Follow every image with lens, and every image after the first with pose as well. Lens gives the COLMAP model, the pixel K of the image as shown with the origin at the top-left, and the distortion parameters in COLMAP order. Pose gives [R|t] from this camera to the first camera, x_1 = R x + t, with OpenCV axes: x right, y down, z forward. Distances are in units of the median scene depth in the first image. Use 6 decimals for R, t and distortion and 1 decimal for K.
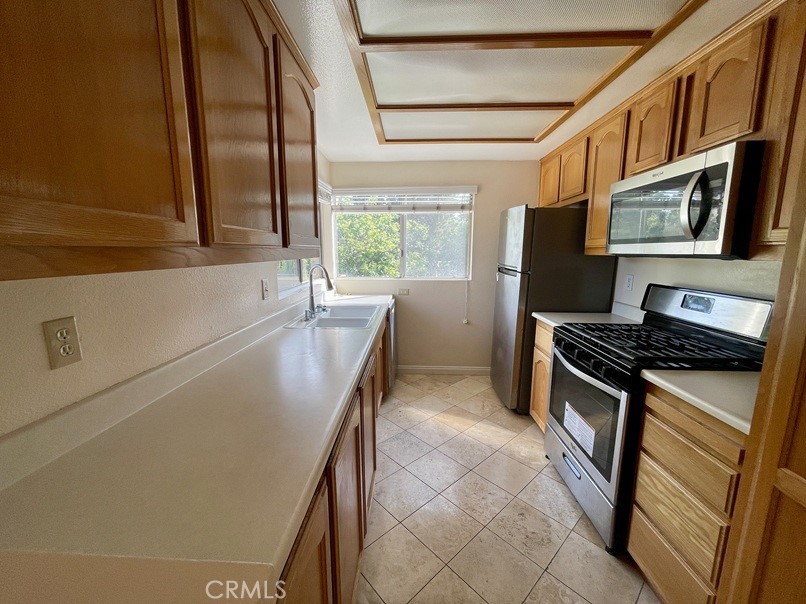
lens RADIAL K [[324.8, 0, 395.6], [0, 324.8, 305.1], [0, 0, 1]] dist [-0.014720, -0.000024]
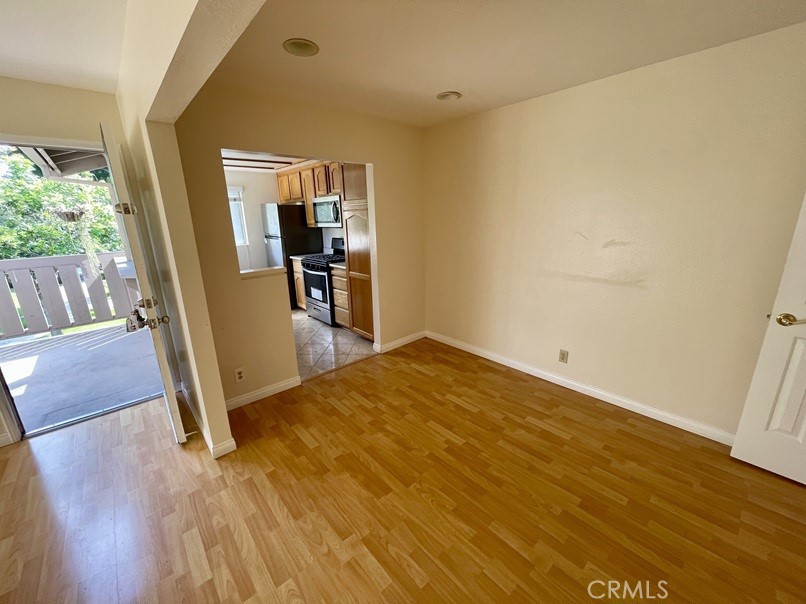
lens RADIAL K [[325.7, 0, 400.9], [0, 325.7, 301.7], [0, 0, 1]] dist [0.002204, -0.000057]
pose [[0.711619, -0.200873, 0.673237, -0.590503], [0.142738, 0.979607, 0.141409, 0.126578], [-0.687913, -0.004533, 0.725779, -1.109590]]
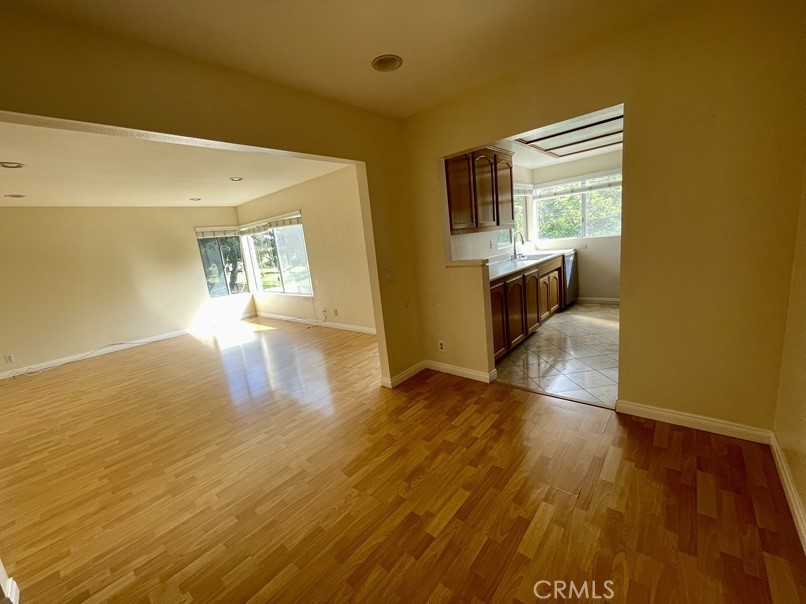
lens RADIAL K [[325.7, 0, 400.9], [0, 325.7, 301.7], [0, 0, 1]] dist [0.002204, -0.000057]
pose [[0.782425, 0.036564, -0.621670, 0.470705], [-0.000854, 0.998337, 0.057642, 0.193374], [0.622744, -0.044570, 0.781155, -1.068337]]
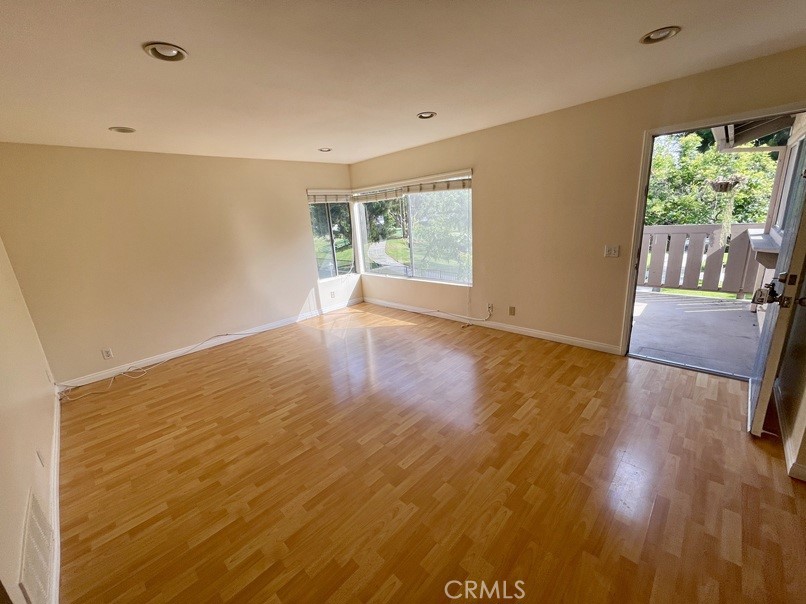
lens RADIAL K [[325.7, 0, 400.9], [0, 325.7, 301.7], [0, 0, 1]] dist [0.002204, -0.000057]
pose [[0.748602, 0.122666, -0.651573, -0.670036], [-0.045186, 0.989891, 0.134443, 0.147288], [0.661478, -0.071203, 0.746577, -1.232672]]
